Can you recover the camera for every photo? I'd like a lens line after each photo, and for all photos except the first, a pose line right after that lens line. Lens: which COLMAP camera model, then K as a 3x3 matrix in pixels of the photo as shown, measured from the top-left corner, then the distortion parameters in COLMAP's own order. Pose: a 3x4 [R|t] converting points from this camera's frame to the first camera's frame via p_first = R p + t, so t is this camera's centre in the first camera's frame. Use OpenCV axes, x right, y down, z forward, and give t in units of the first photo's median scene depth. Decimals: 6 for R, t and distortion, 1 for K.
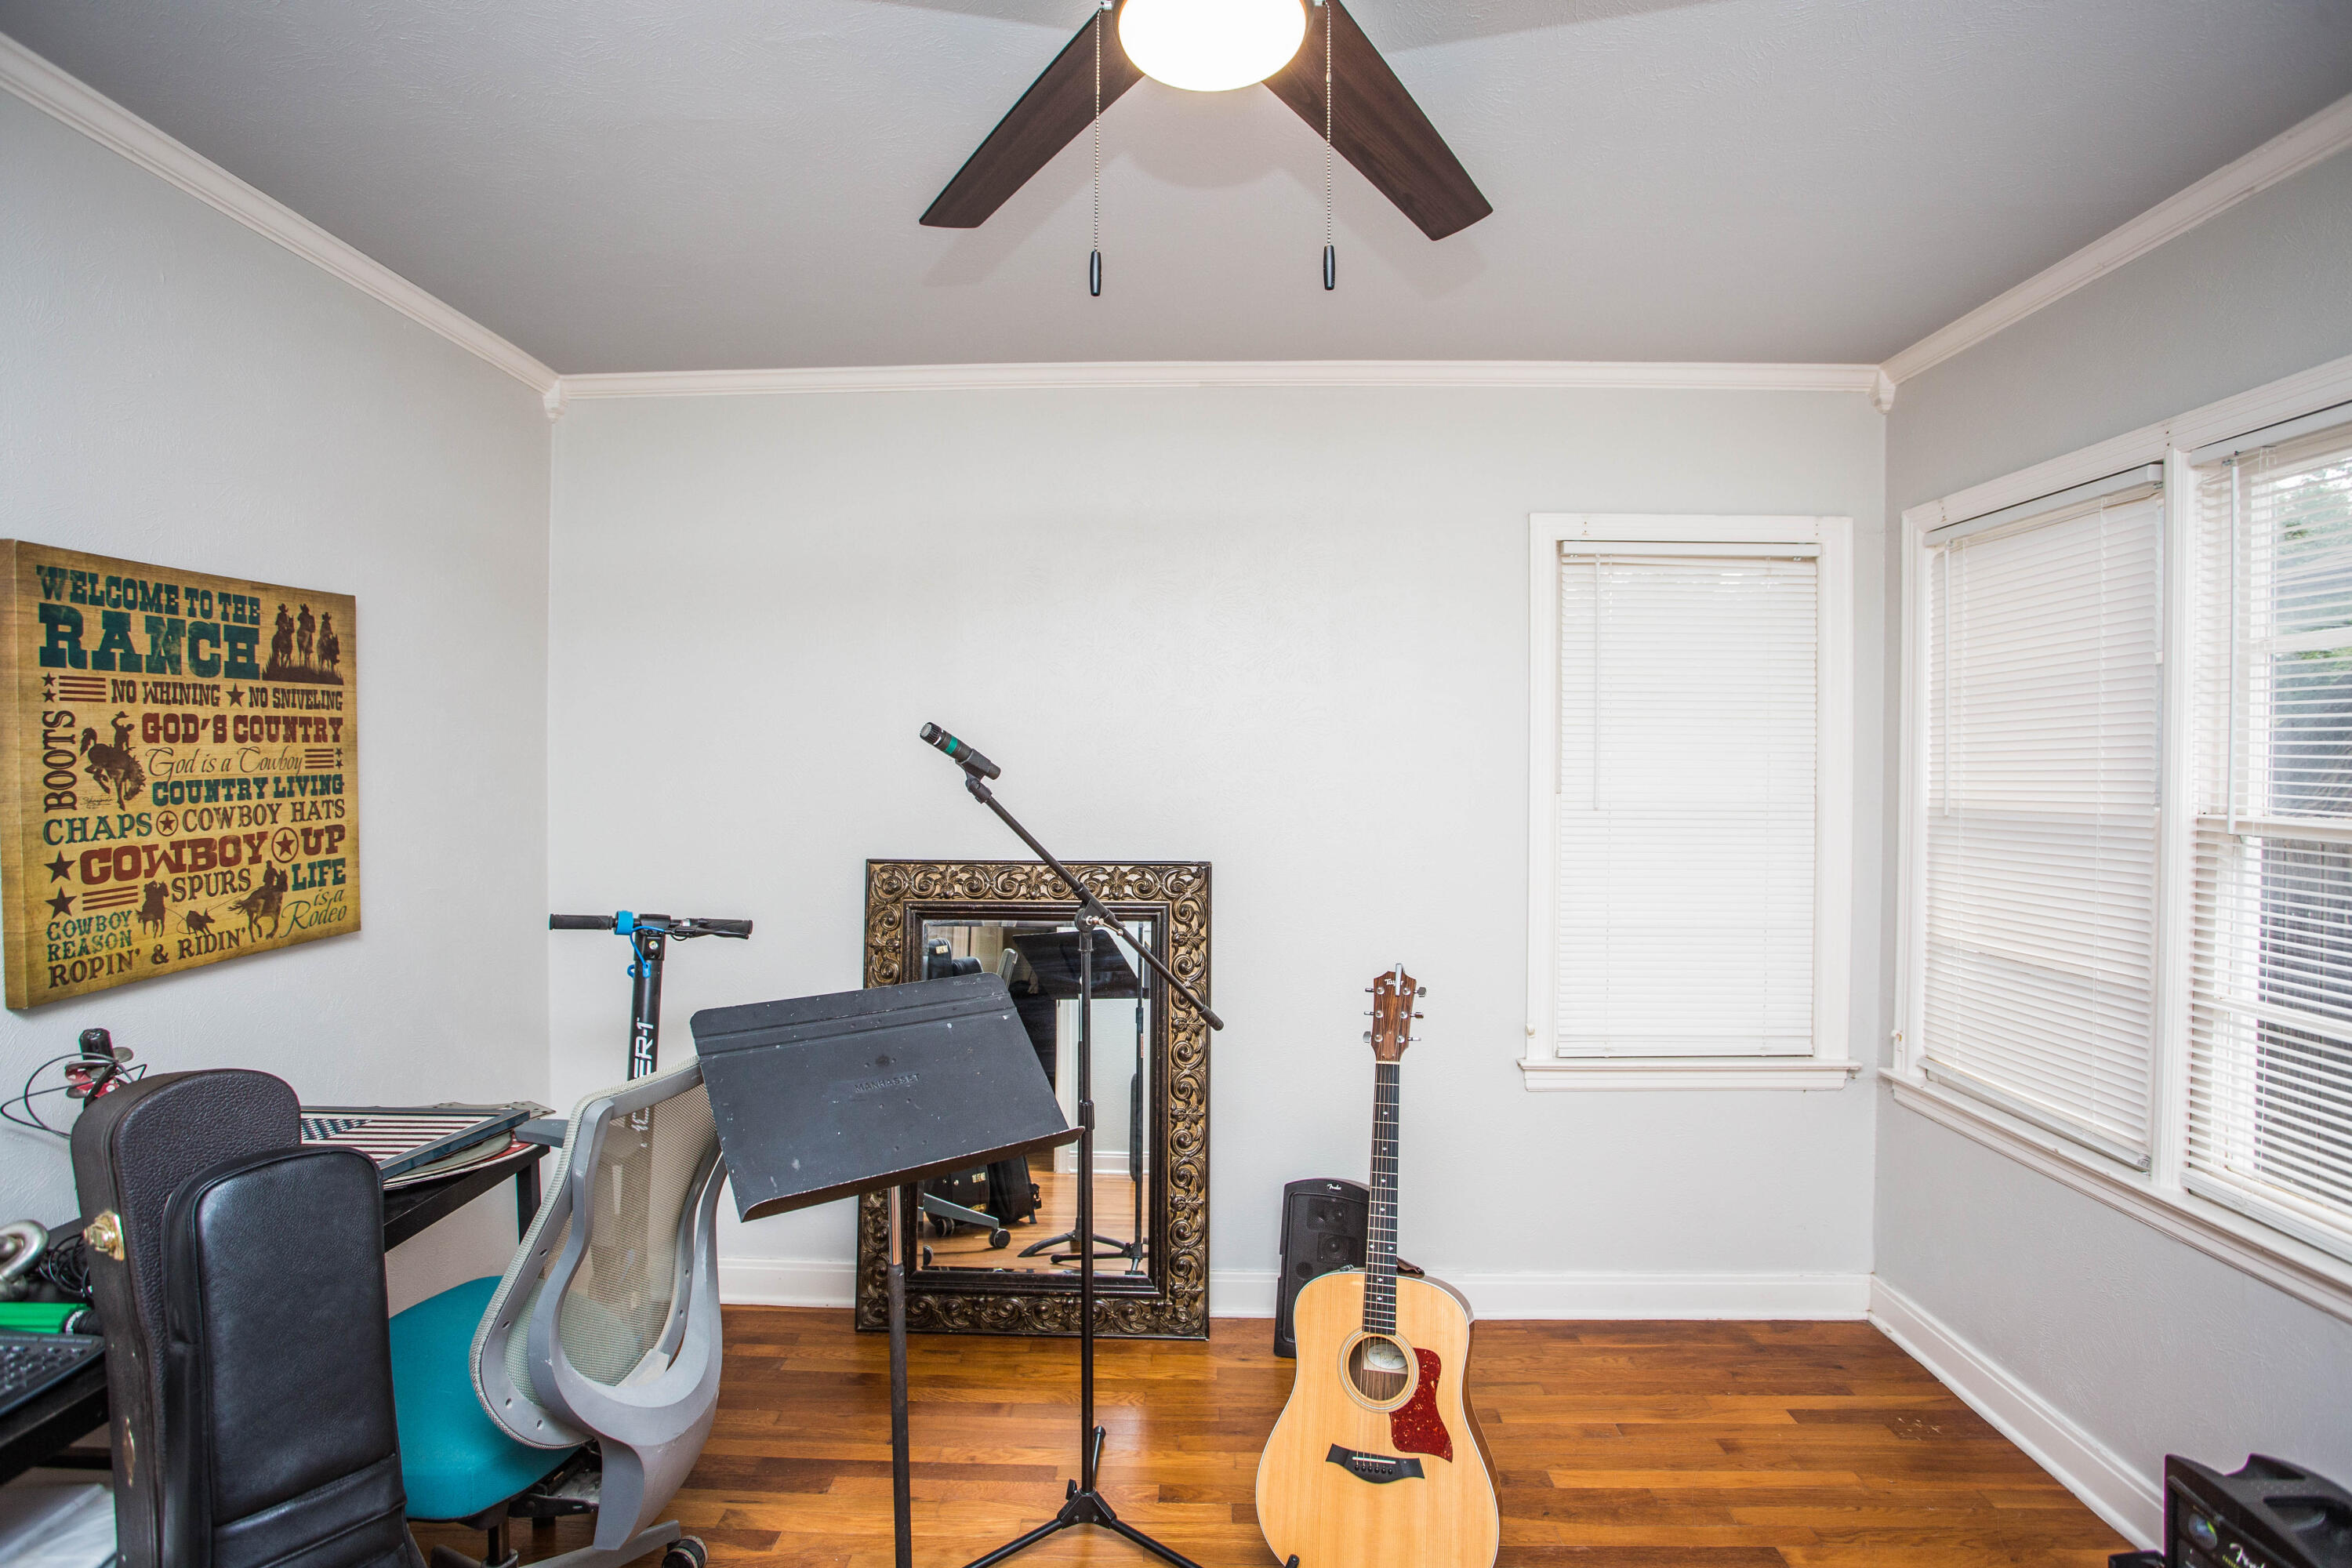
lens RADIAL K [[1154.7, 0, 1169.3], [0, 1154.7, 771.8], [0, 0, 1]] dist [-0.071881, 0.029332]
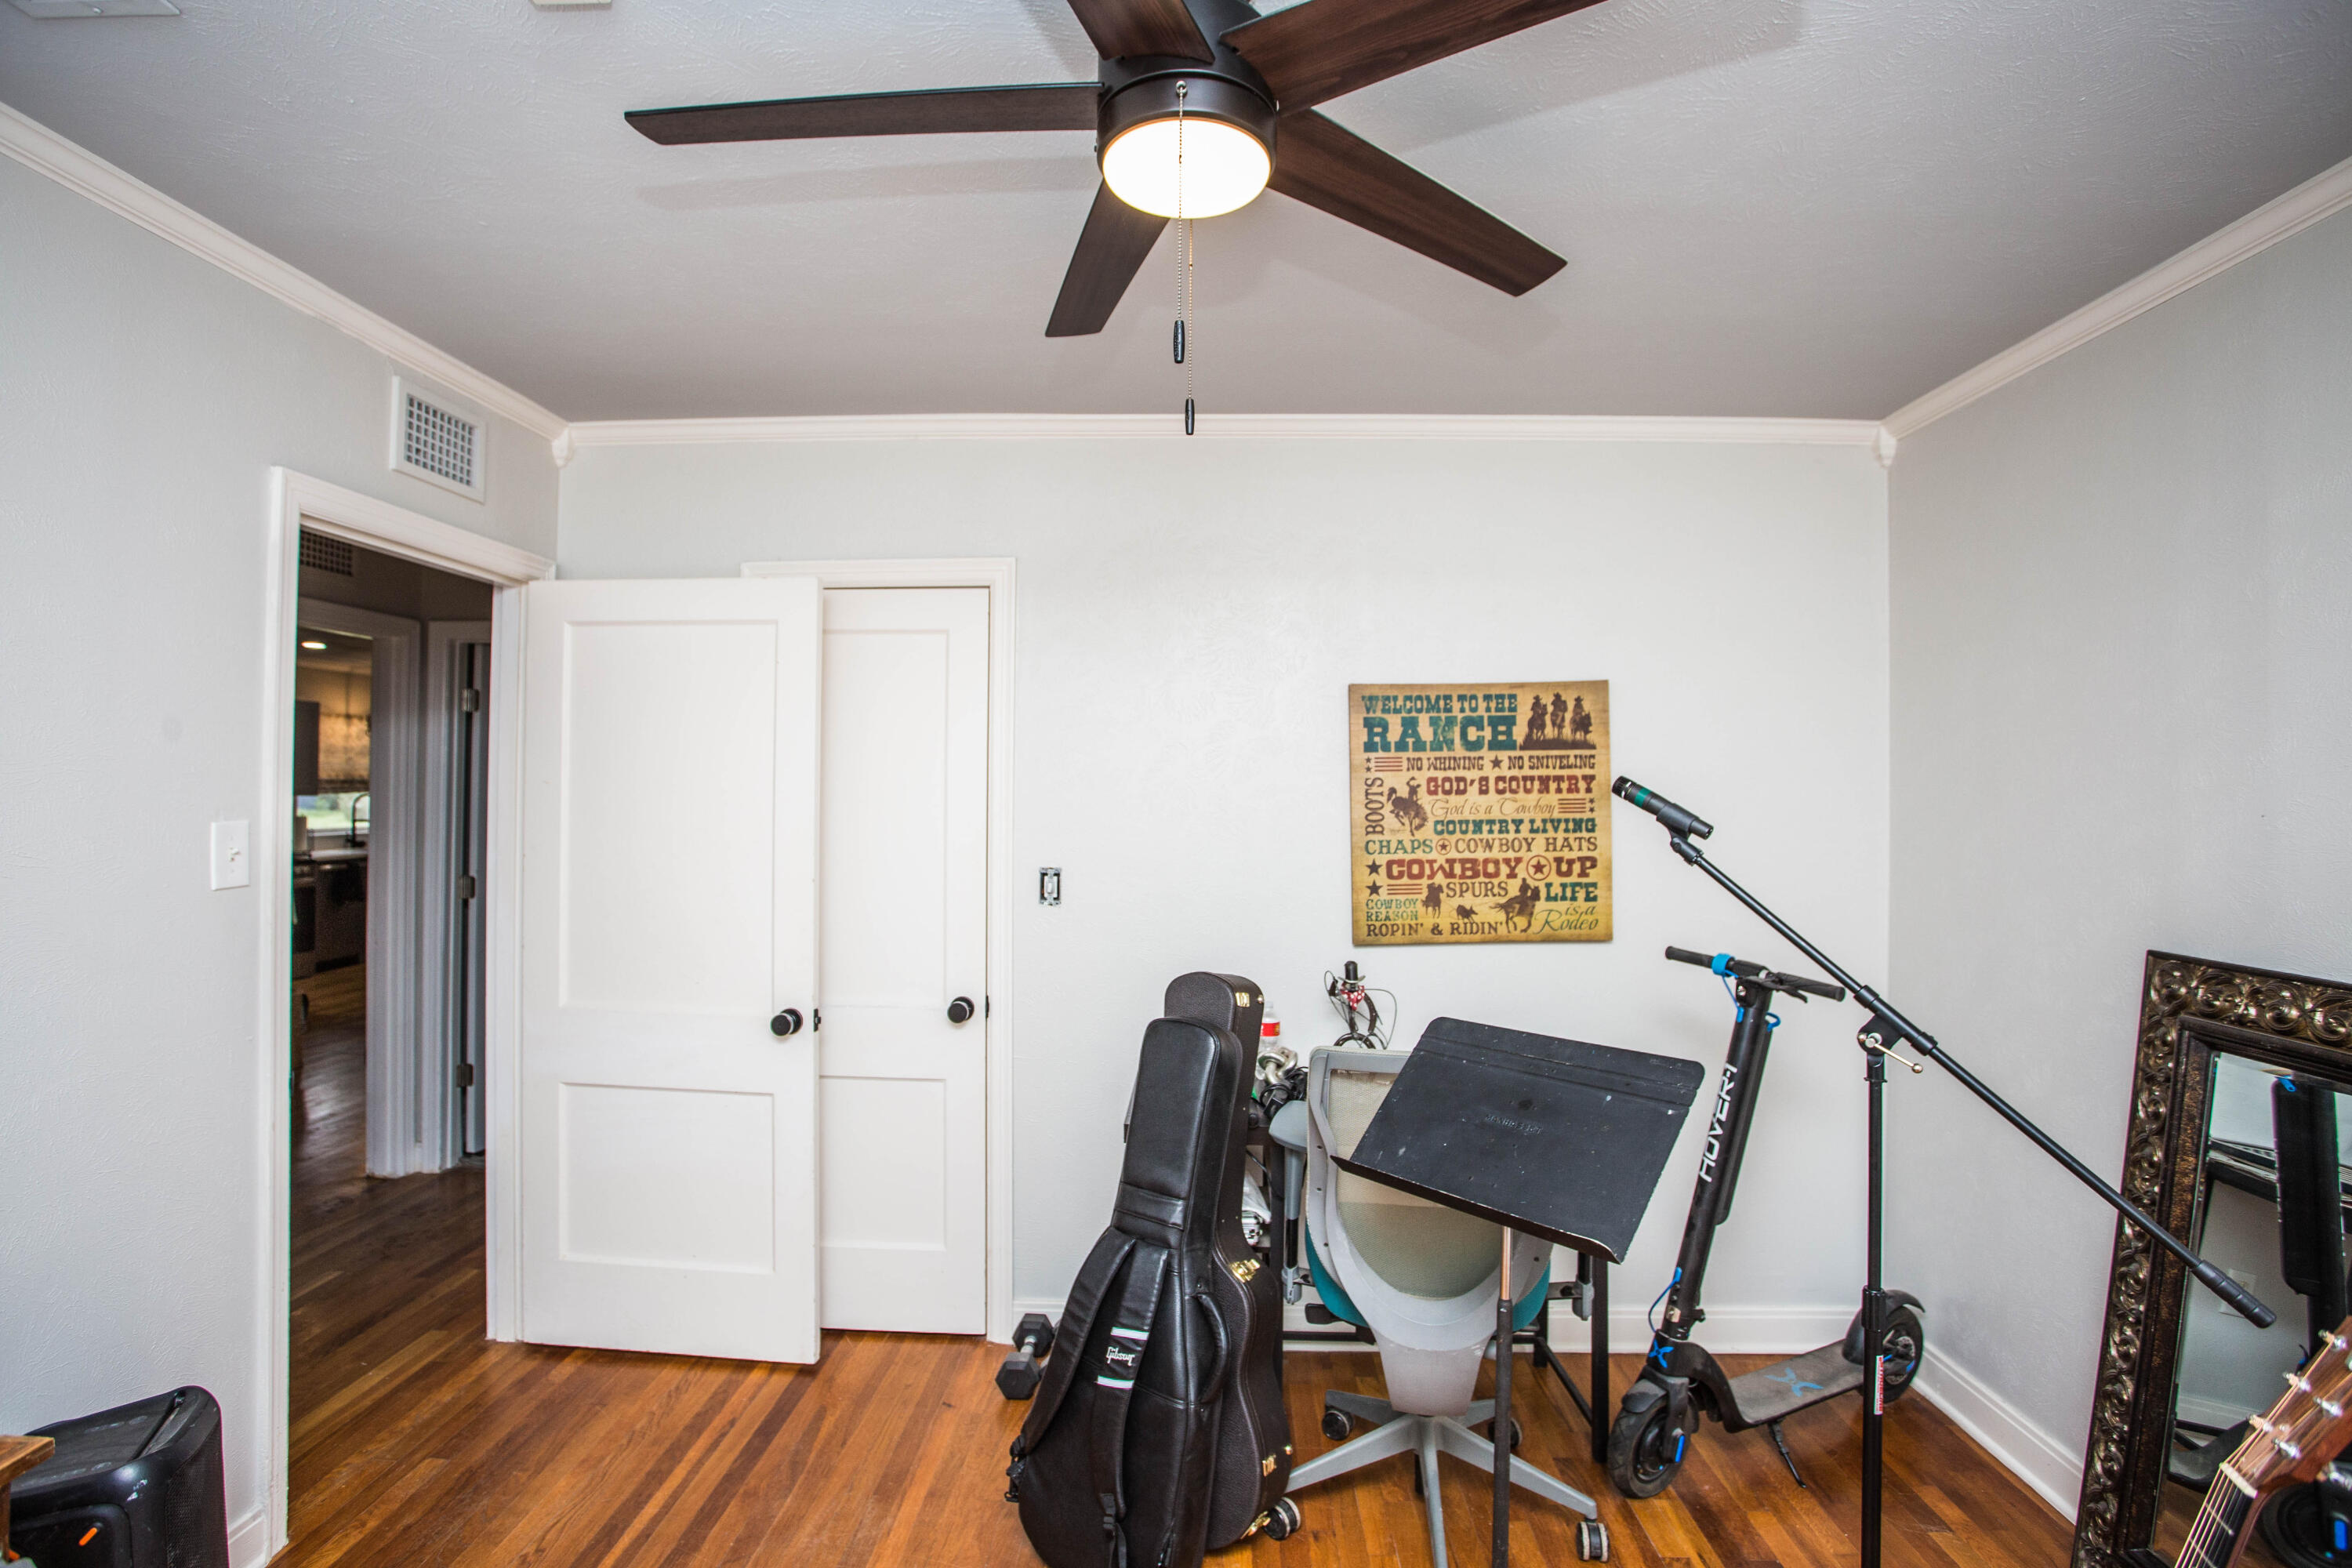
lens RADIAL K [[1136.6, 0, 1166.5], [0, 1136.6, 777.7], [0, 0, 1]] dist [-0.072882, 0.031157]
pose [[-0.003187, -0.015101, -0.999881, 0.647717], [-0.015644, 0.999764, -0.015050, -0.019182], [0.999873, 0.015594, -0.003423, 0.566425]]
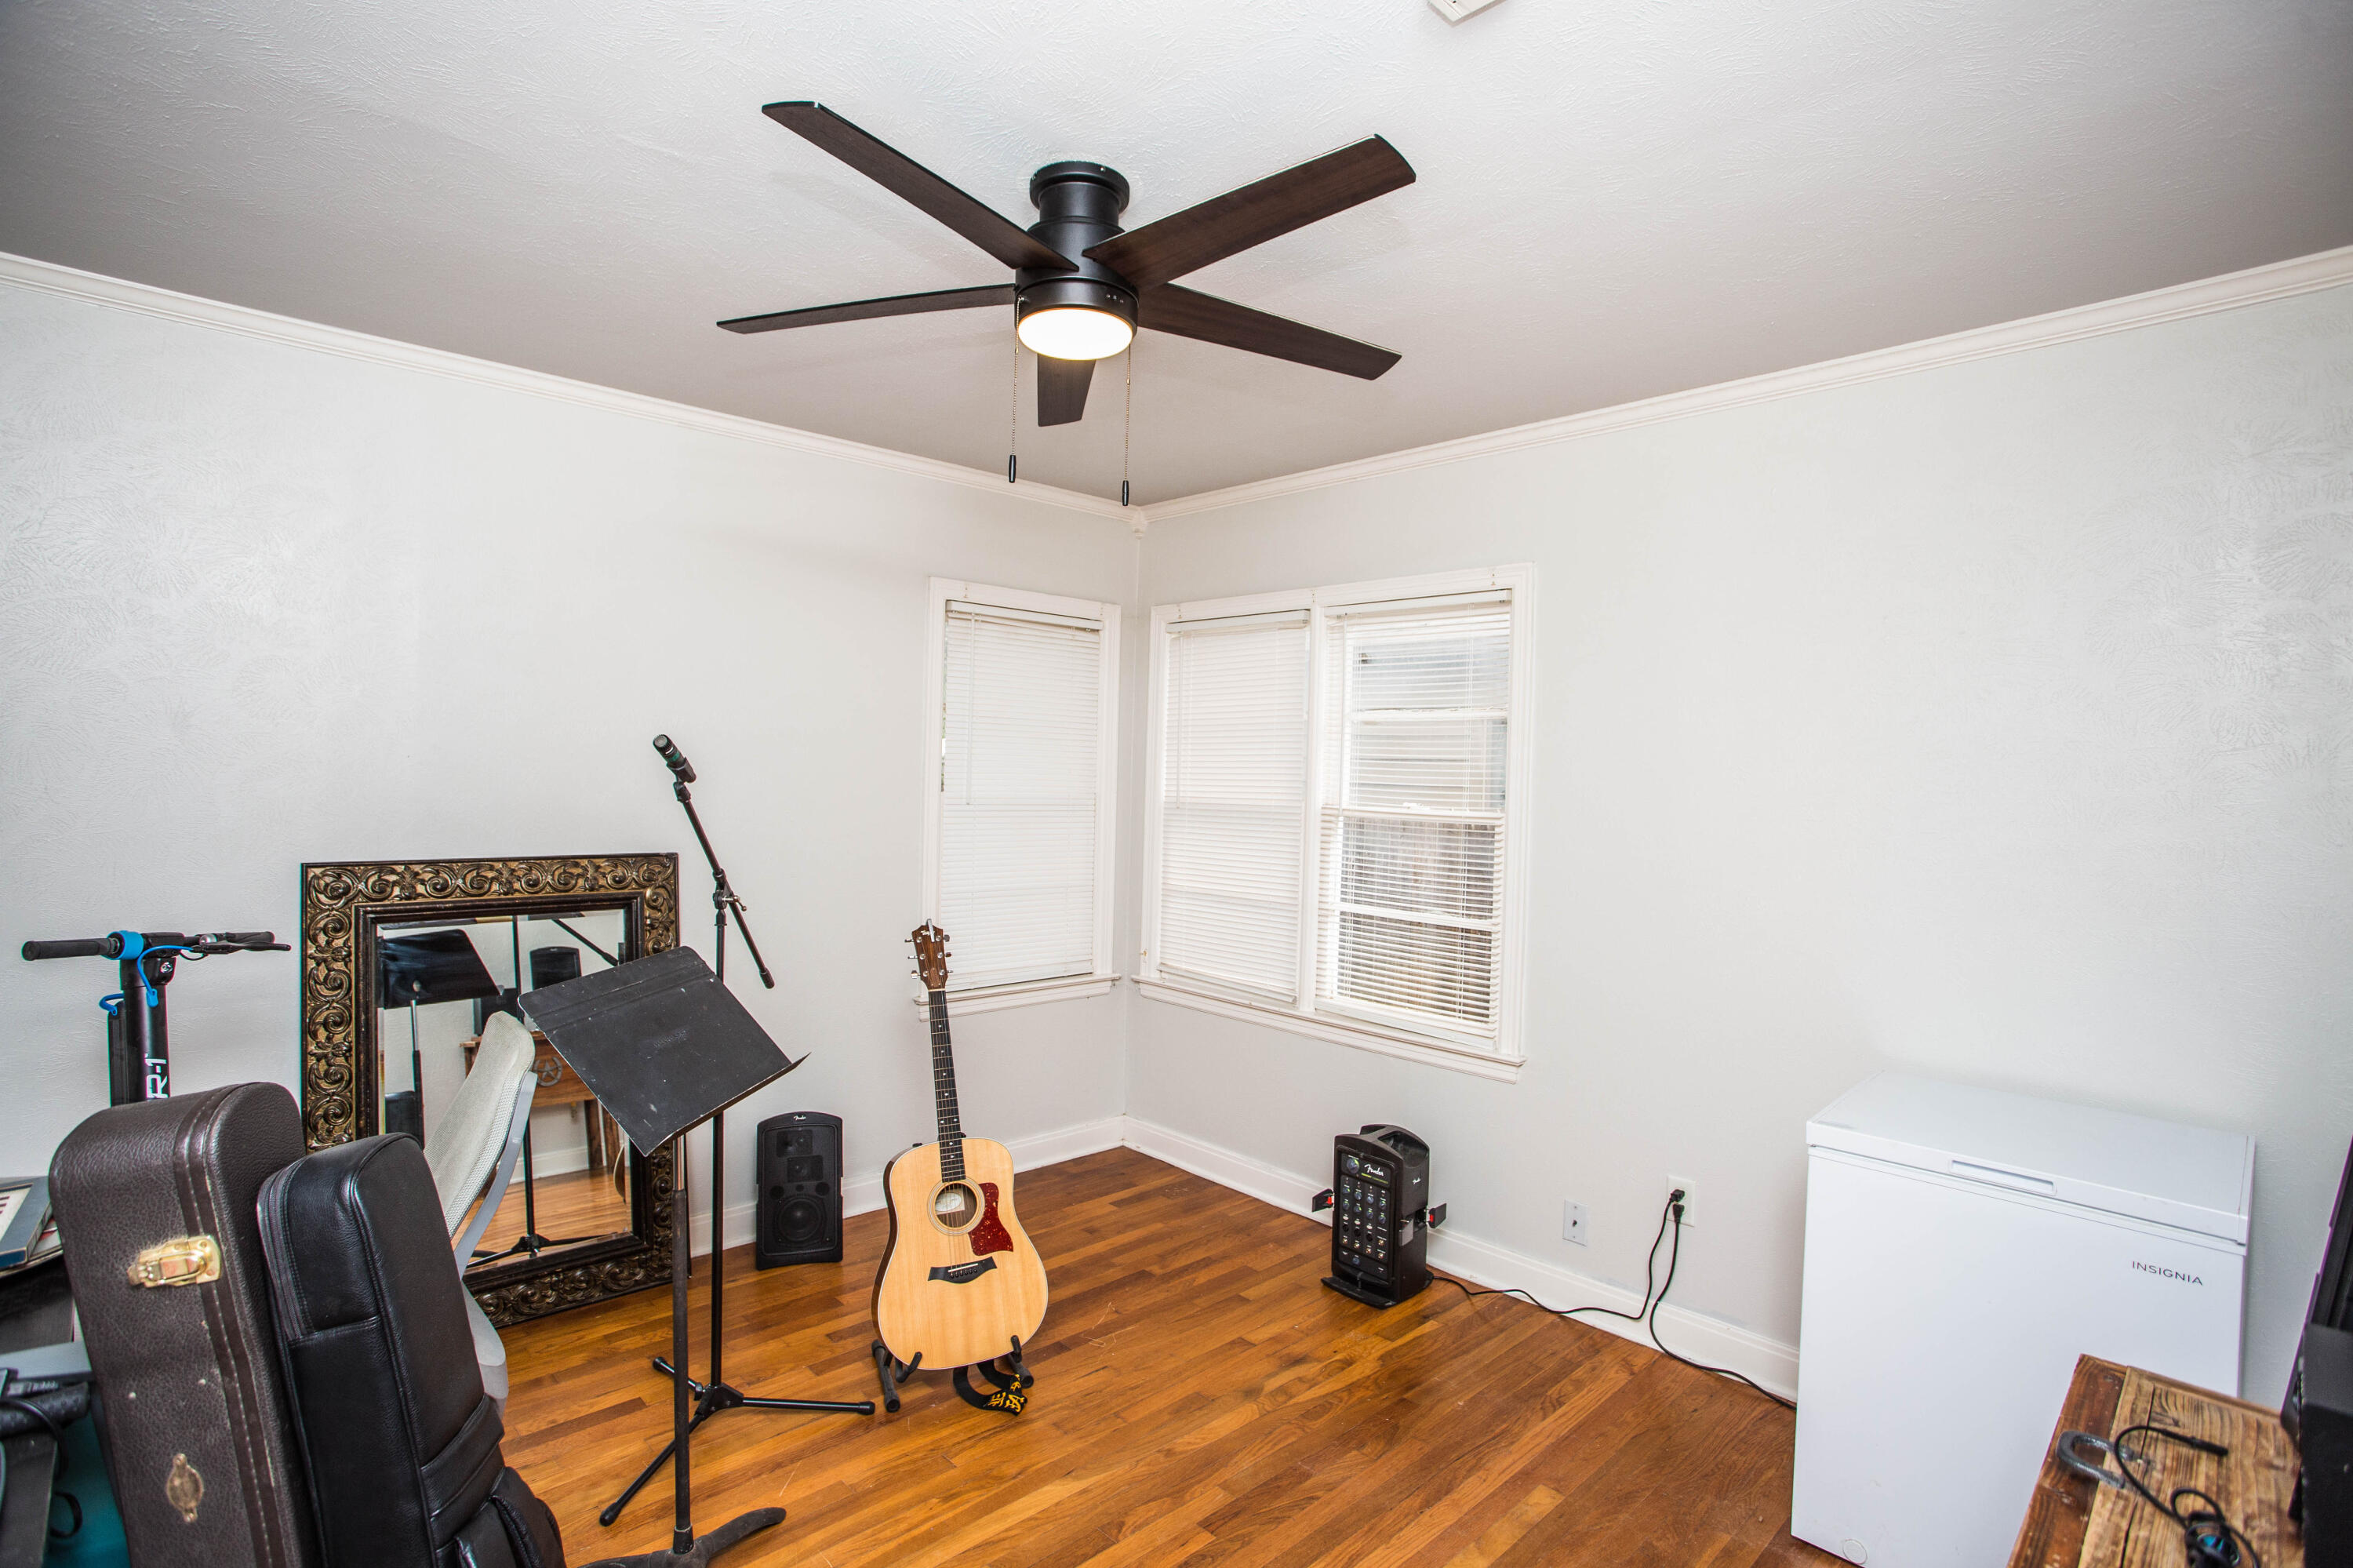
lens RADIAL K [[1137.1, 0, 1167.0], [0, 1137.1, 777.7], [0, 0, 1]] dist [-0.072882, 0.031157]
pose [[0.708036, 0.009471, 0.706113, -0.584553], [-0.017129, 0.999846, 0.003764, -0.010271], [-0.705969, -0.014760, 0.708089, -0.150408]]
